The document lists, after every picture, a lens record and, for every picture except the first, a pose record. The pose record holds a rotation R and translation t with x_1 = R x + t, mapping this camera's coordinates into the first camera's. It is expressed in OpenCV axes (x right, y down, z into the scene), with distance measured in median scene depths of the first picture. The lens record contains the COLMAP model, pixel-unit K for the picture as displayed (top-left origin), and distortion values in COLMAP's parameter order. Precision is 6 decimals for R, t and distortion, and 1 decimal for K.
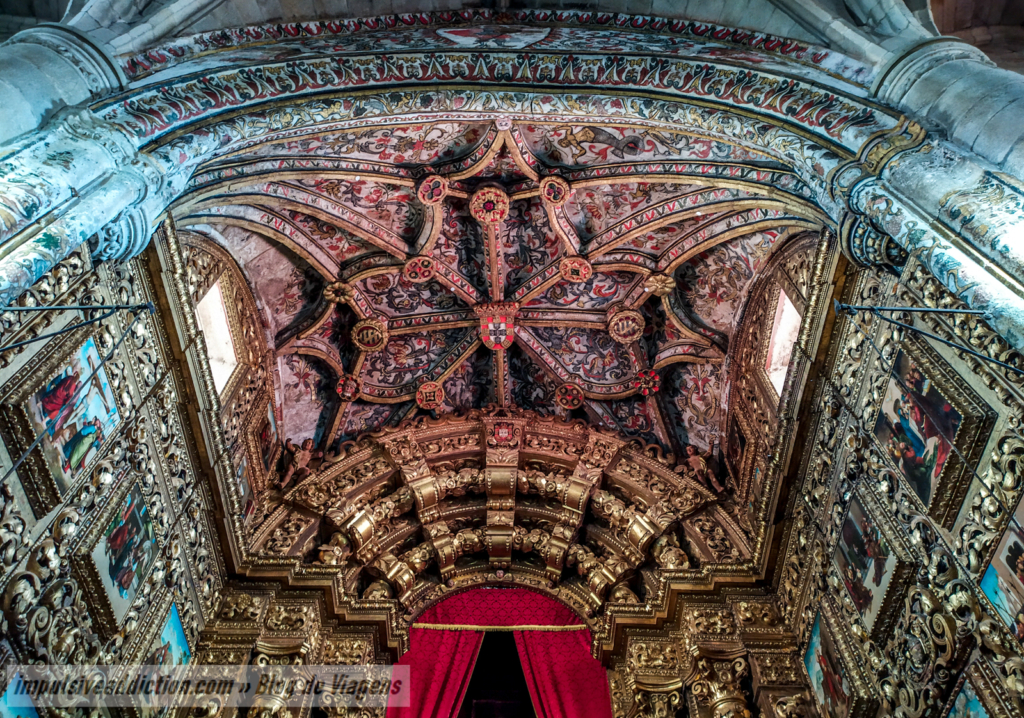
lens RADIAL K [[734.6, 0, 516.0], [0, 734.6, 336.4], [0, 0, 1]] dist [0.035258, -0.052307]
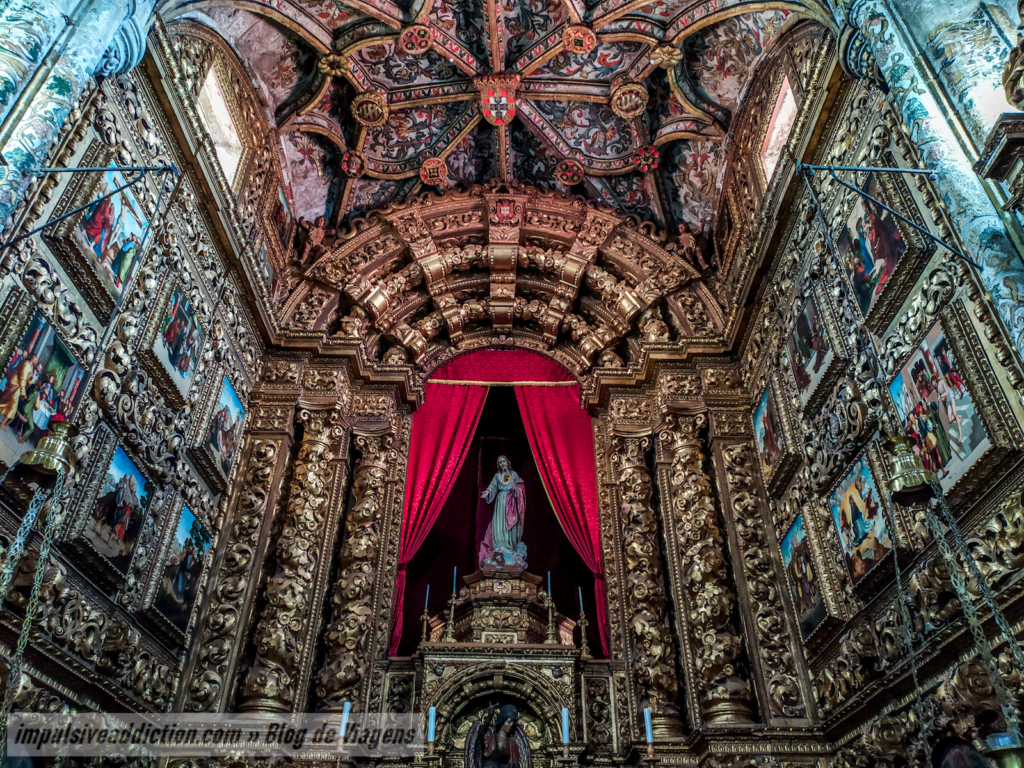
lens RADIAL K [[727.5, 0, 517.3], [0, 727.5, 381.3], [0, 0, 1]] dist [0.013842, -0.041133]
pose [[0.999938, 0.003955, -0.010426, 0.015924], [0.000670, 0.911999, 0.410193, -0.094742], [0.011131, -0.410174, 0.911939, -0.057164]]
